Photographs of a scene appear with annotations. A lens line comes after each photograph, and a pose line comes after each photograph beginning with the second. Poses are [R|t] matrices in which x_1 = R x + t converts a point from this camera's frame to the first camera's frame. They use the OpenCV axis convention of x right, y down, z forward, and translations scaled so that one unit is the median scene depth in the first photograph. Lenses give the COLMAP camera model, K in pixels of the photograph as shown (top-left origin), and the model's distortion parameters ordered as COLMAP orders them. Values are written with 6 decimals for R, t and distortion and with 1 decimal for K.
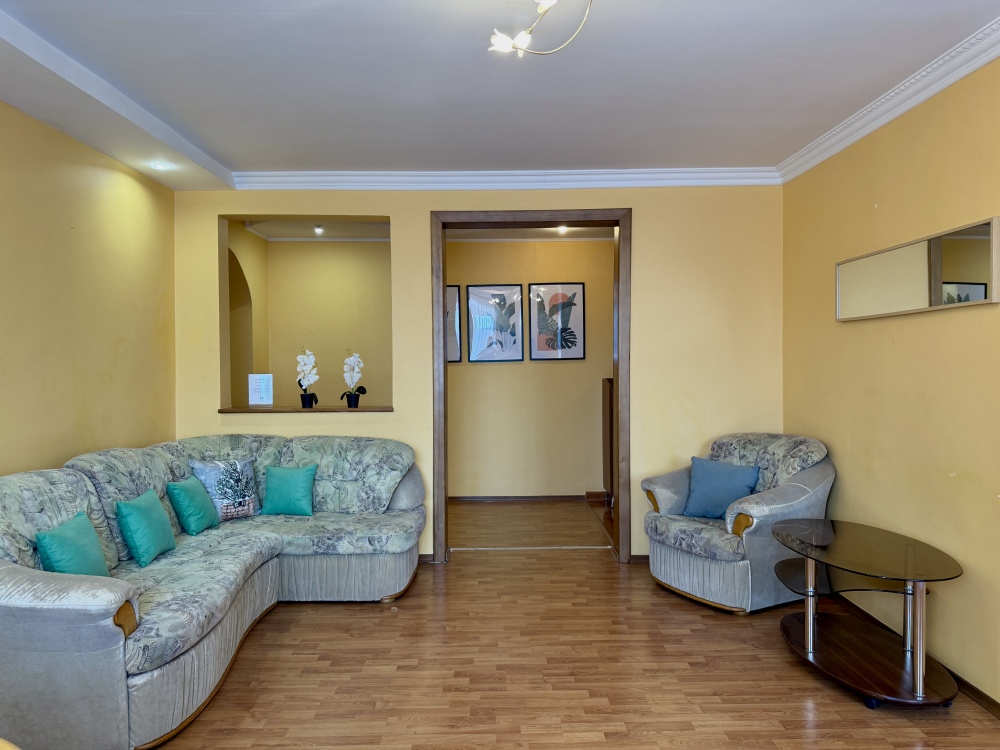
lens RADIAL K [[700.5, 0, 500.0], [0, 700.5, 375.0], [0, 0, 1]] dist [0.082034, -0.125192]
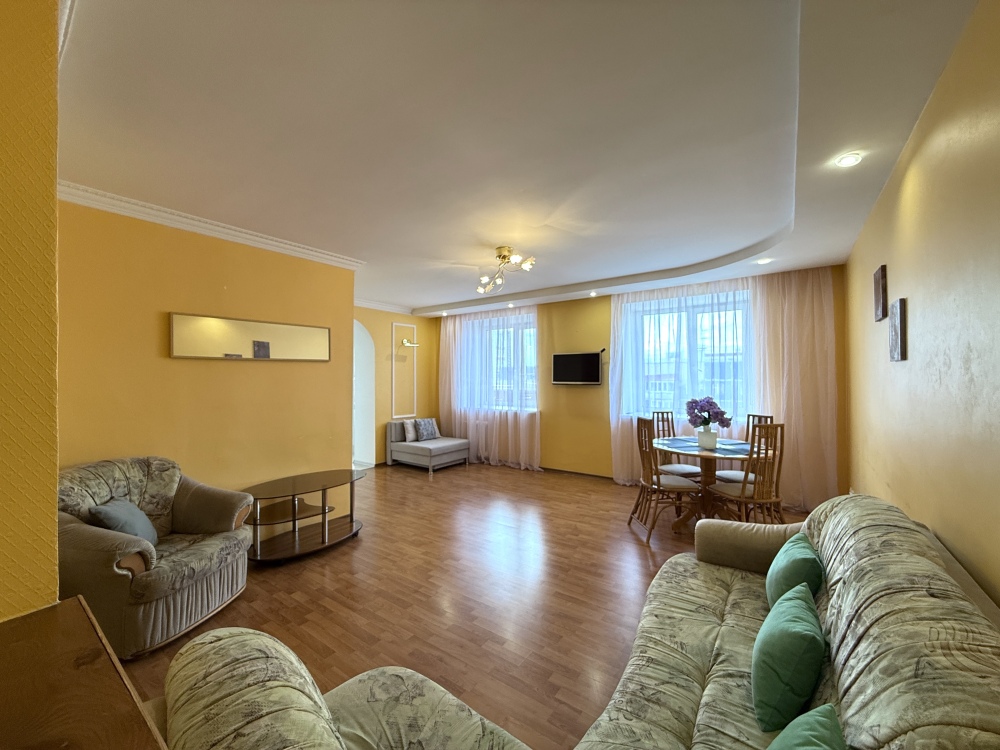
lens RADIAL K [[399.7, 0, 500.0], [0, 399.7, 375.0], [0, 0, 1]] dist [-0.001147, -0.000129]
pose [[-0.806424, 0.013161, 0.591191, -0.379301], [0.020805, 0.999765, 0.006123, -0.029505], [-0.590971, 0.017238, -0.806509, 1.078182]]
